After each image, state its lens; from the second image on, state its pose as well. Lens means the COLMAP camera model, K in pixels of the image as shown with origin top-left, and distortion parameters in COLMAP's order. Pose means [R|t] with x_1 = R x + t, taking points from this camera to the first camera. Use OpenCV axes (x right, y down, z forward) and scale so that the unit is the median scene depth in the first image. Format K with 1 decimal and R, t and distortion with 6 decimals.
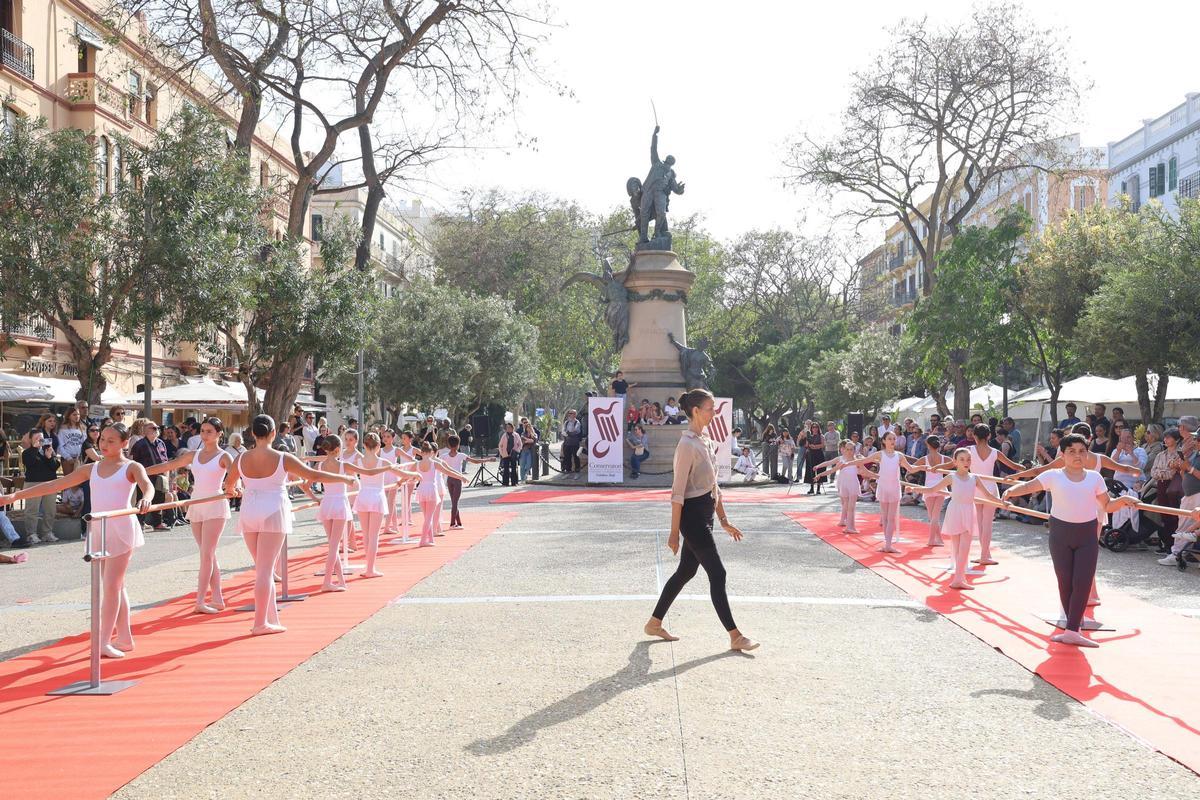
lens RADIAL K [[1181.8, 0, 600.0], [0, 1181.8, 400.0], [0, 0, 1]] dist [0.022248, 0.009603]
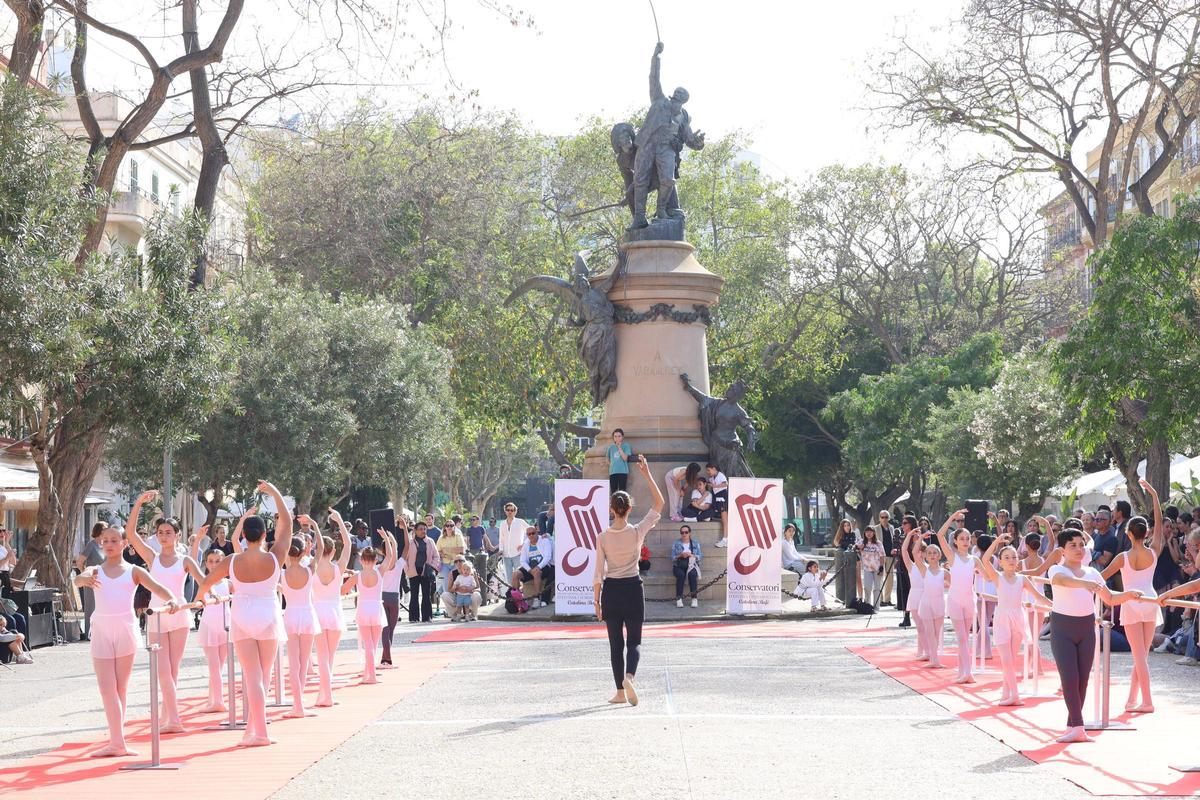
lens RADIAL K [[2454.2, 0, 600.0], [0, 2454.2, 400.0], [0, 0, 1]] dist [-0.220843, 0.153232]
pose [[0.999706, -0.007252, 0.023144, -0.013815], [0.007912, 0.999562, -0.028533, -0.006390], [-0.022927, 0.028708, 0.999325, -0.274067]]
